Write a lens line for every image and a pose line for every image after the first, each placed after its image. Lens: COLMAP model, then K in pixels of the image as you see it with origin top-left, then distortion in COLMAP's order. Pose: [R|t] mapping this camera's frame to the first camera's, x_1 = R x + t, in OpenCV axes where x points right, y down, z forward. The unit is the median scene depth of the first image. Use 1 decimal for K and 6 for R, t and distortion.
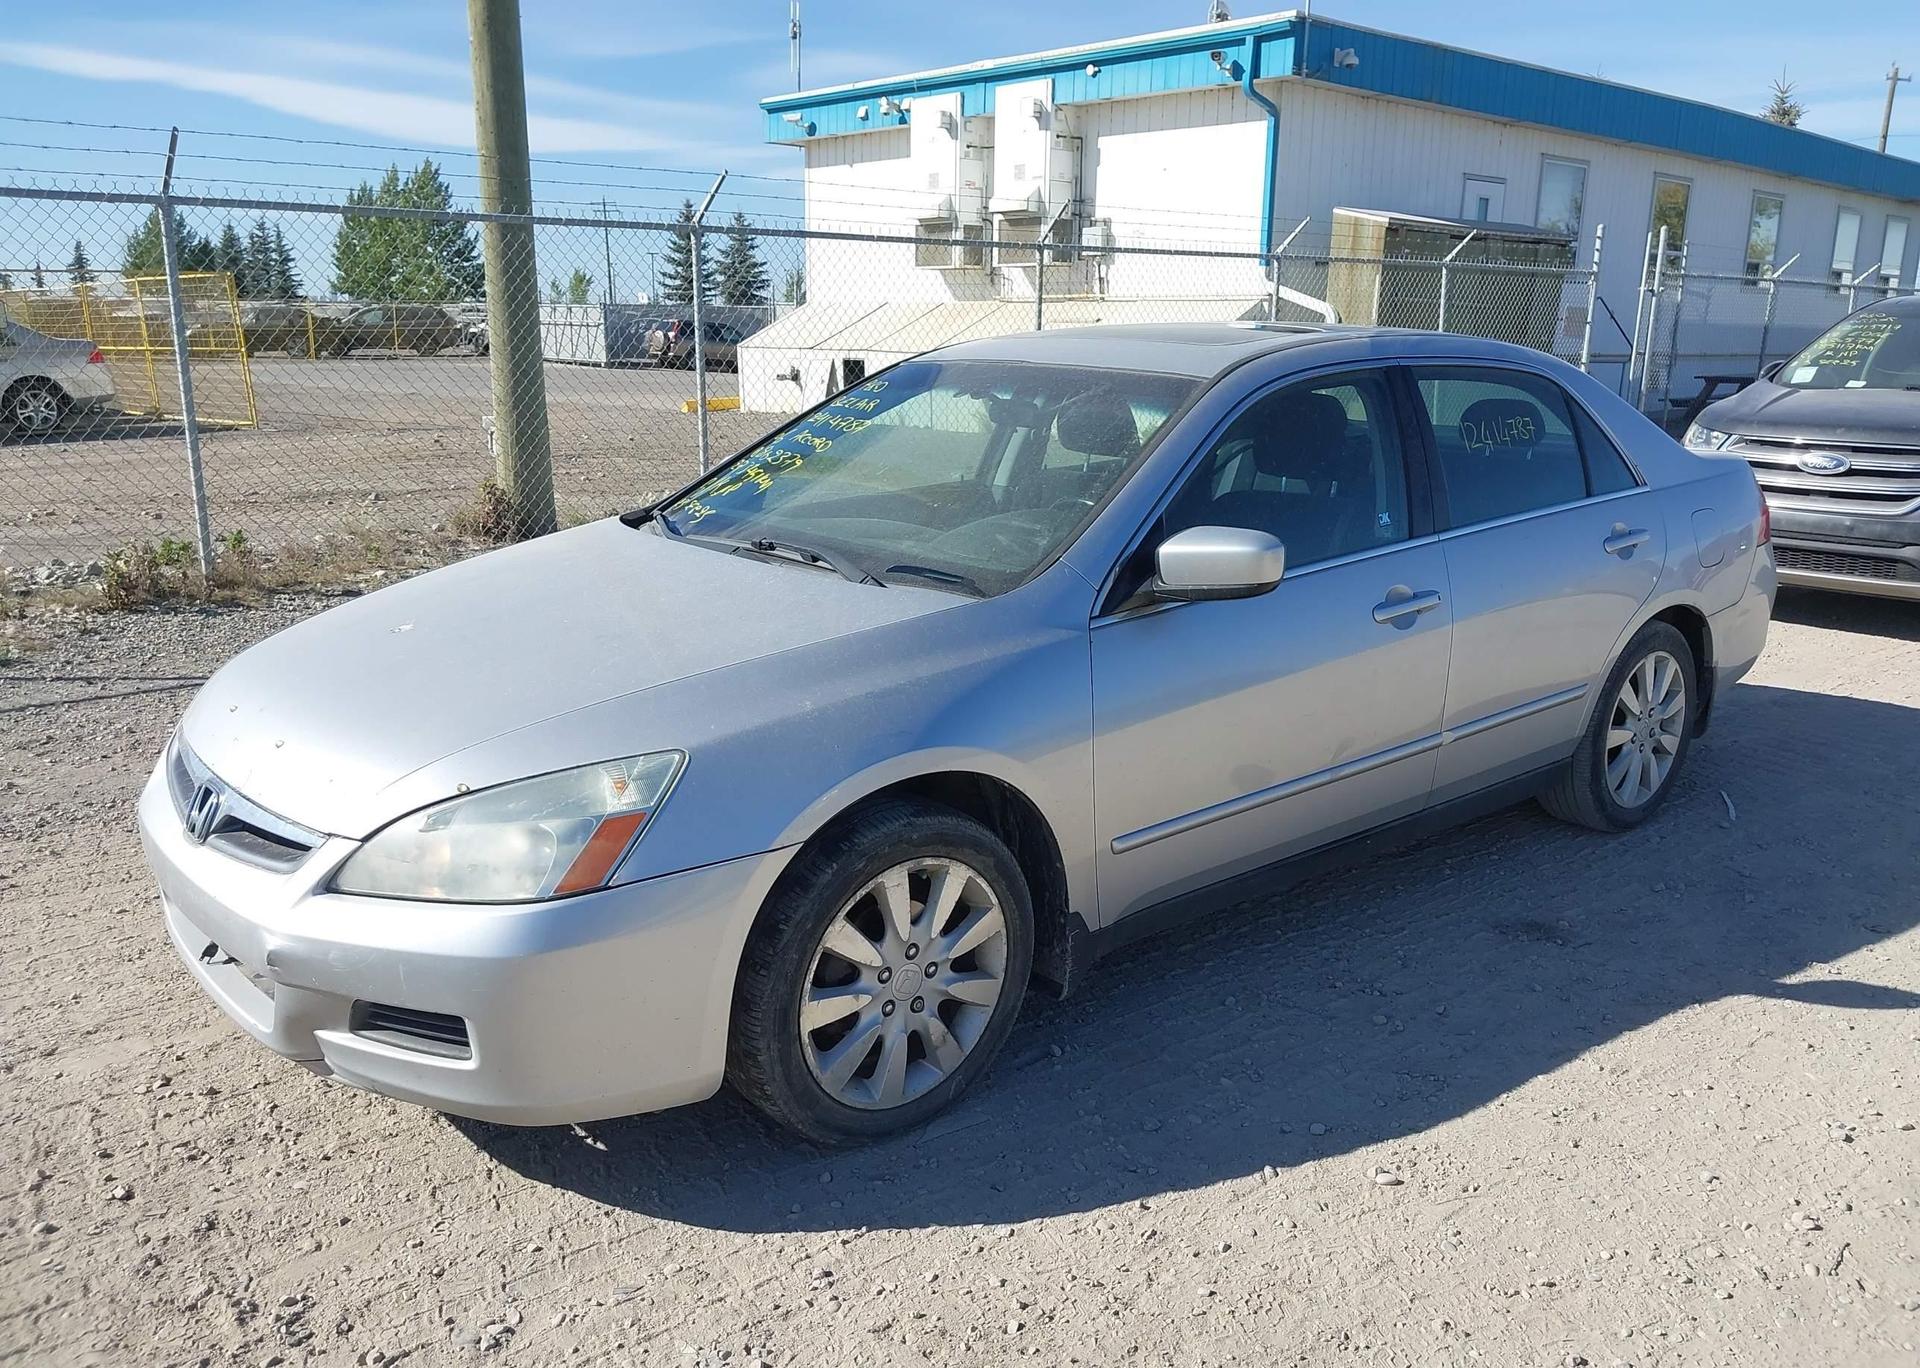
lens RADIAL K [[1519.0, 0, 985.3], [0, 1519.0, 703.0], [0, 0, 1]] dist [0.046053, -0.073342]
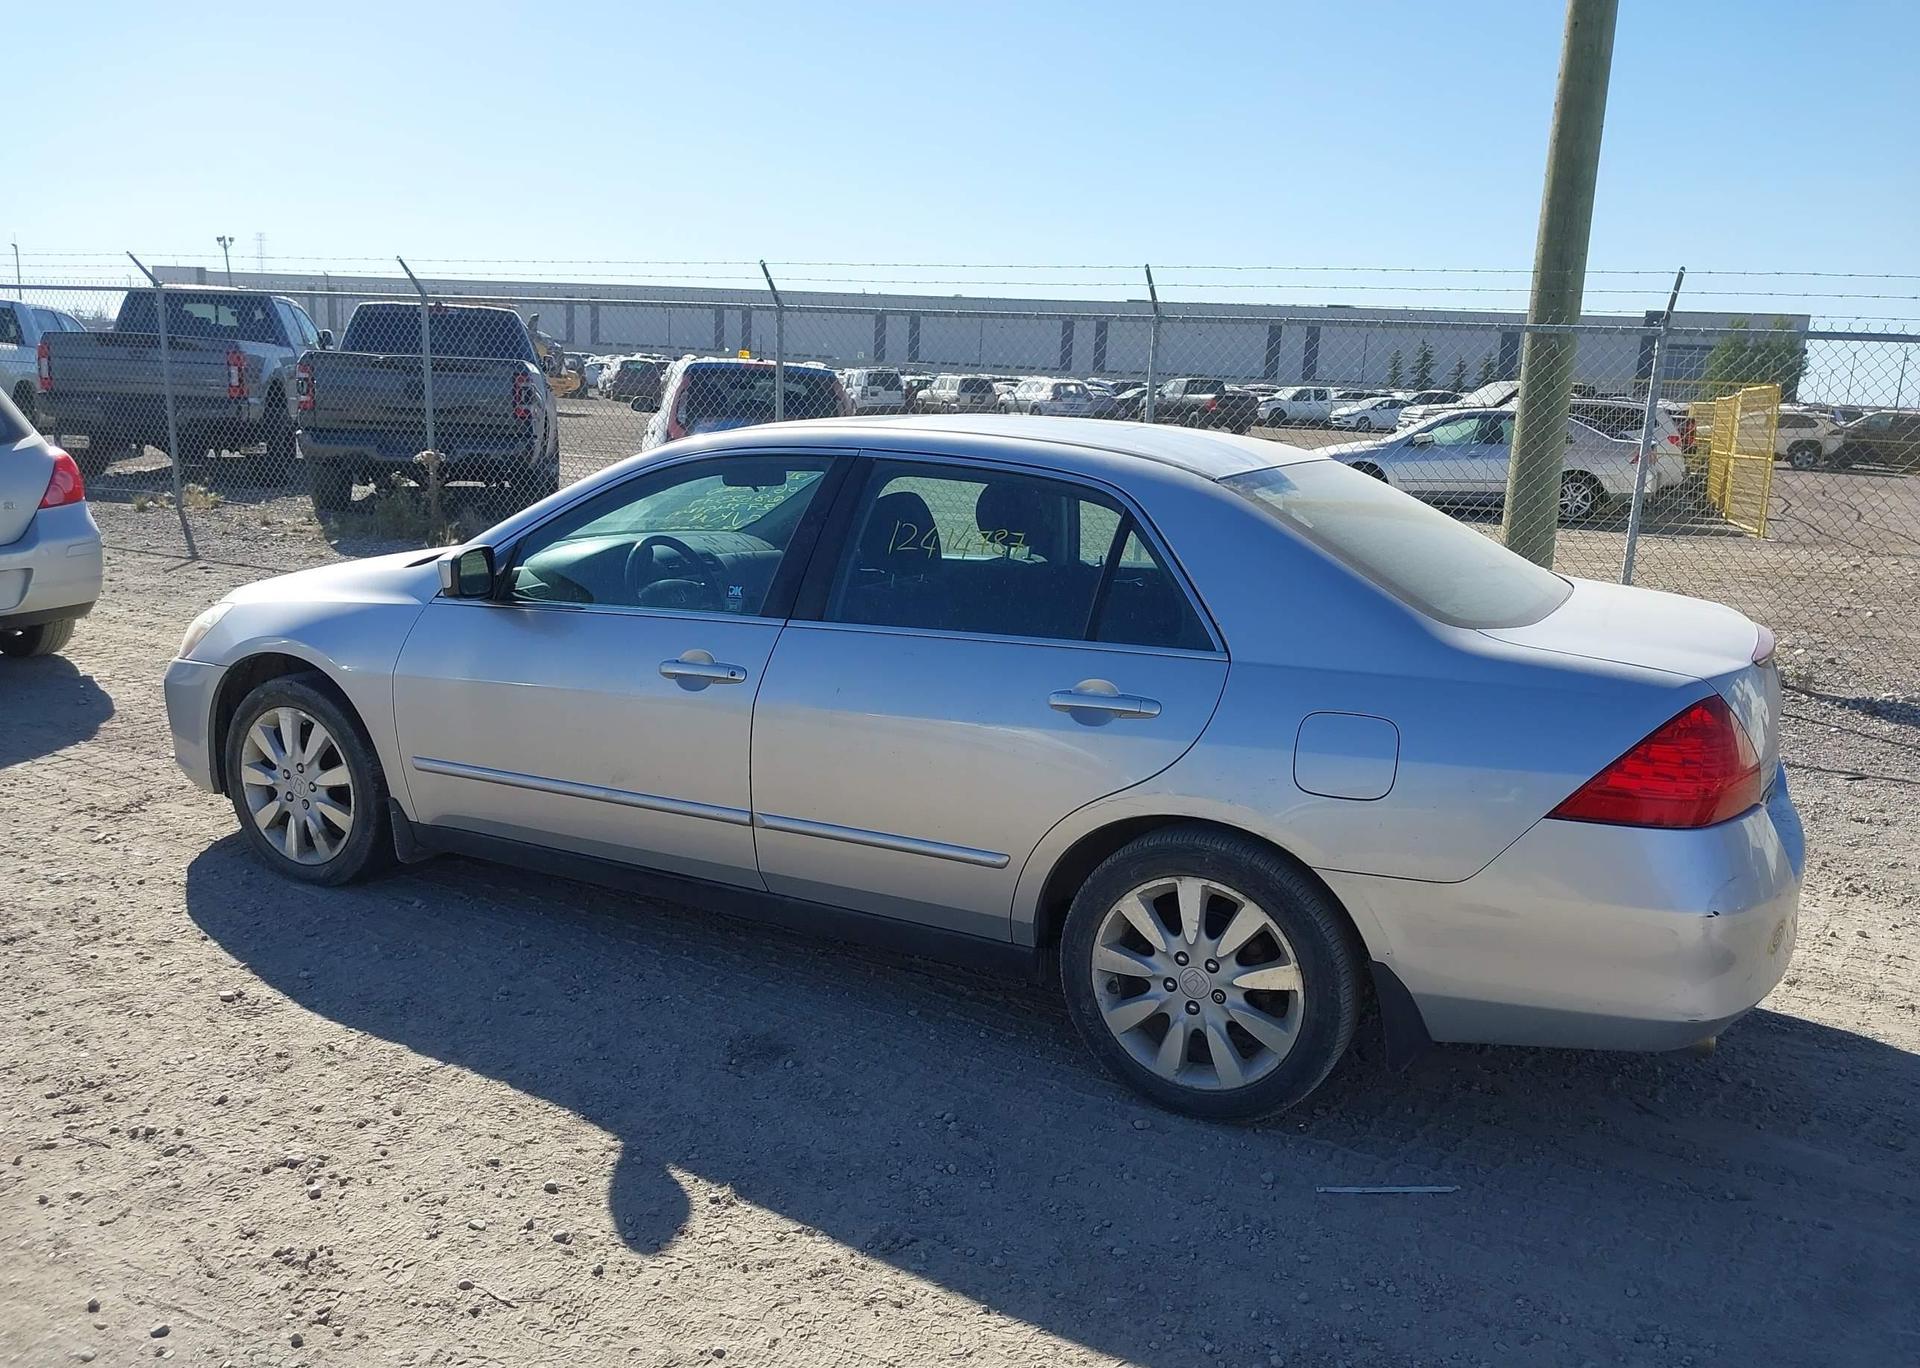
lens RADIAL K [[1519.0, 0, 953.2], [0, 1519.0, 698.3], [0, 0, 1]] dist [0.046053, -0.073342]
pose [[0.372796, 0.197270, -0.906701, 1.219141], [-0.265409, 0.958986, 0.099521, -0.184107], [0.889146, 0.203546, 0.409864, 0.687429]]
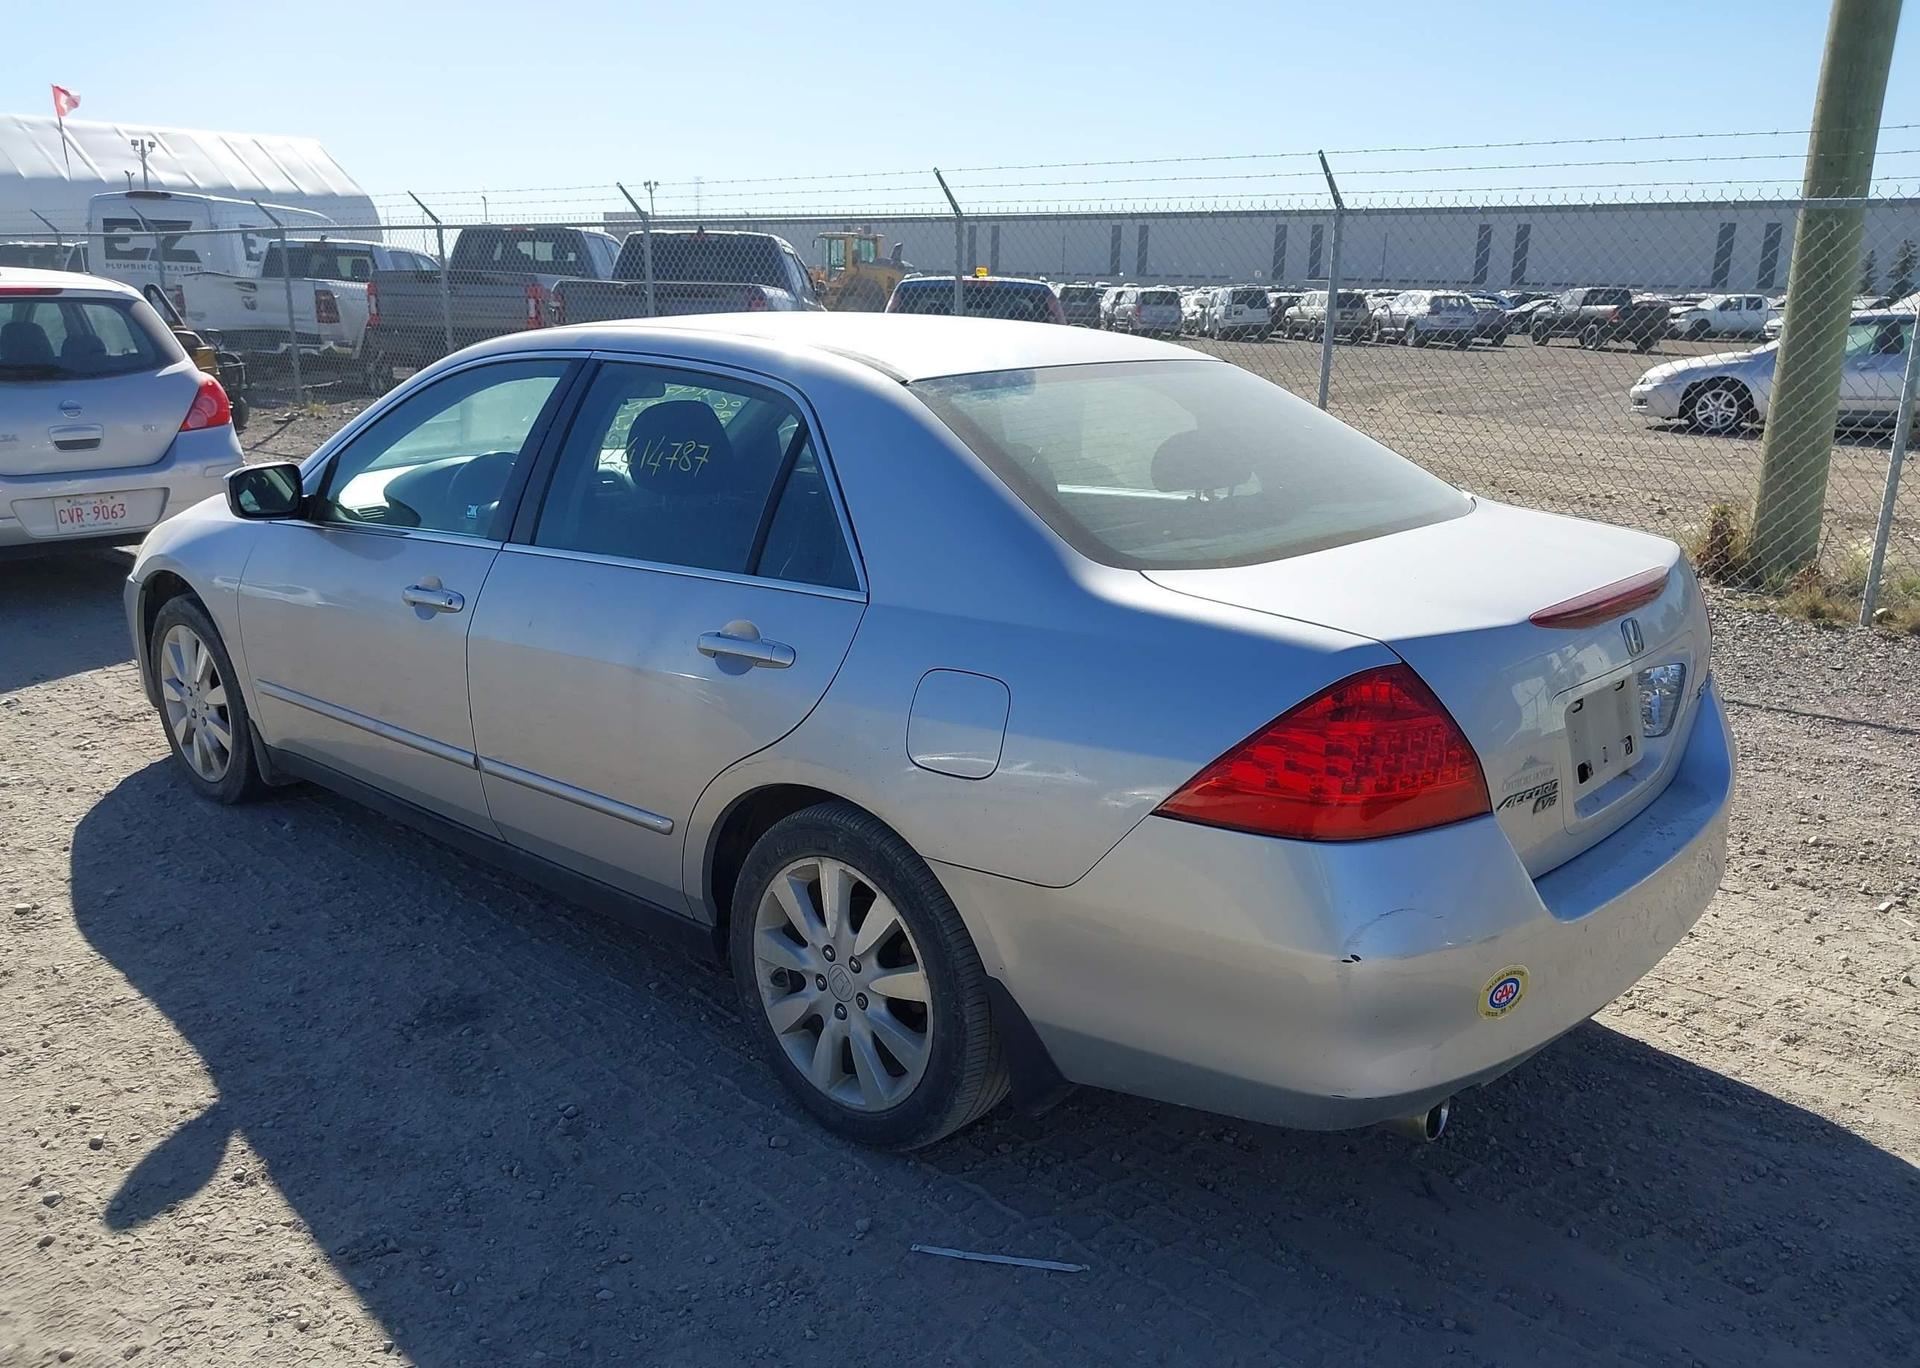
lens RADIAL K [[1519.0, 0, 949.3], [0, 1519.0, 703.9], [0, 0, 1]] dist [0.046053, -0.073342]
pose [[0.124566, 0.253202, -0.959360, 1.191704], [-0.258578, 0.941764, 0.214983, -0.276457], [0.957925, 0.221289, 0.182784, 1.083800]]
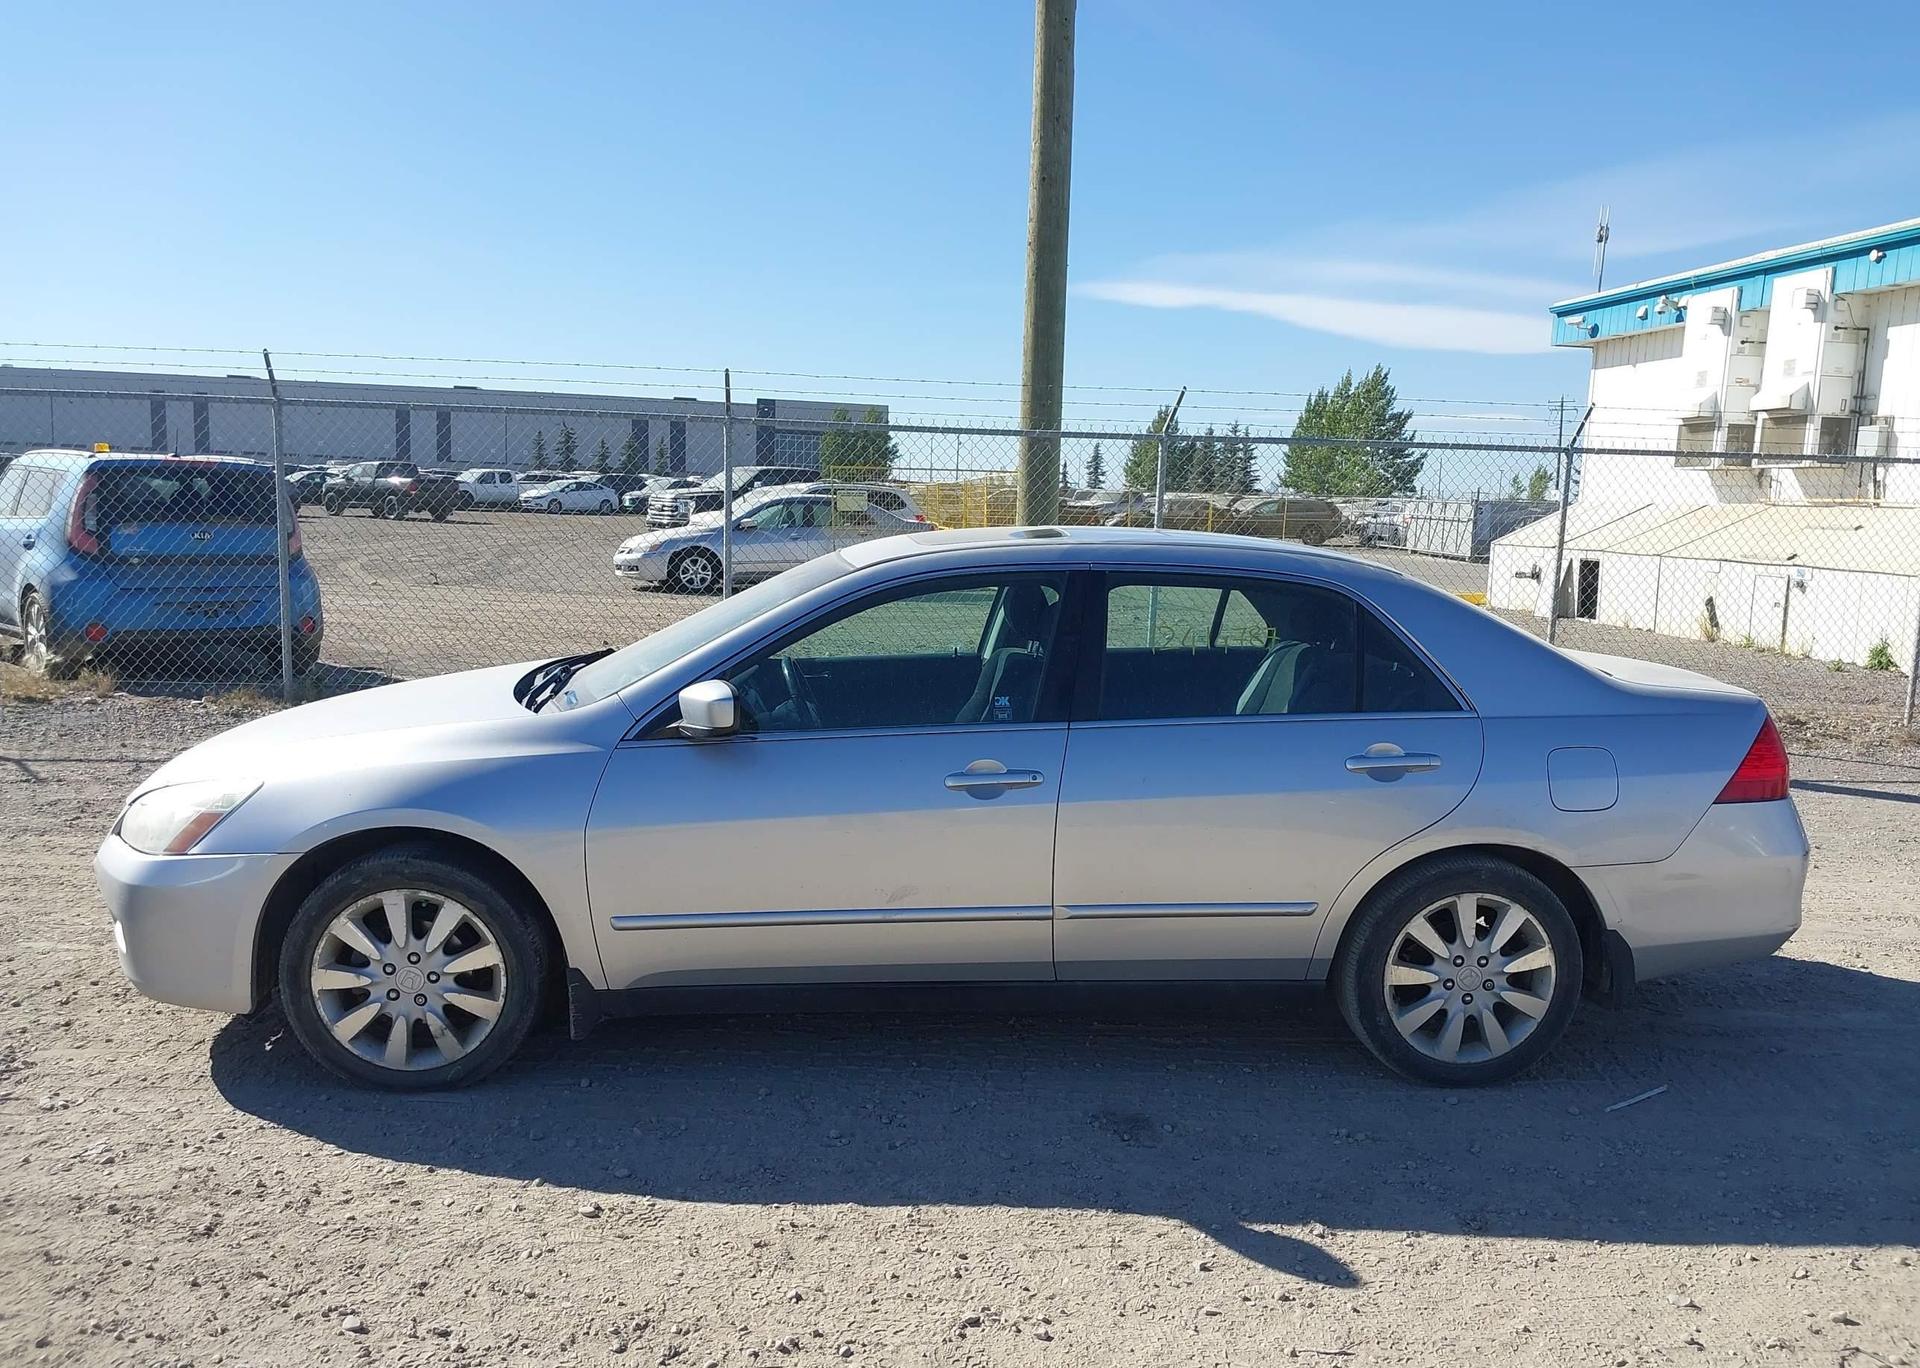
lens RADIAL K [[1519.0, 0, 969.9], [0, 1519.0, 696.6], [0, 0, 1]] dist [0.046053, -0.073342]
pose [[0.812258, 0.093899, -0.575691, 0.834305], [-0.165894, 0.983388, -0.073668, -0.036806], [0.559211, 0.155341, 0.814342, 0.085021]]
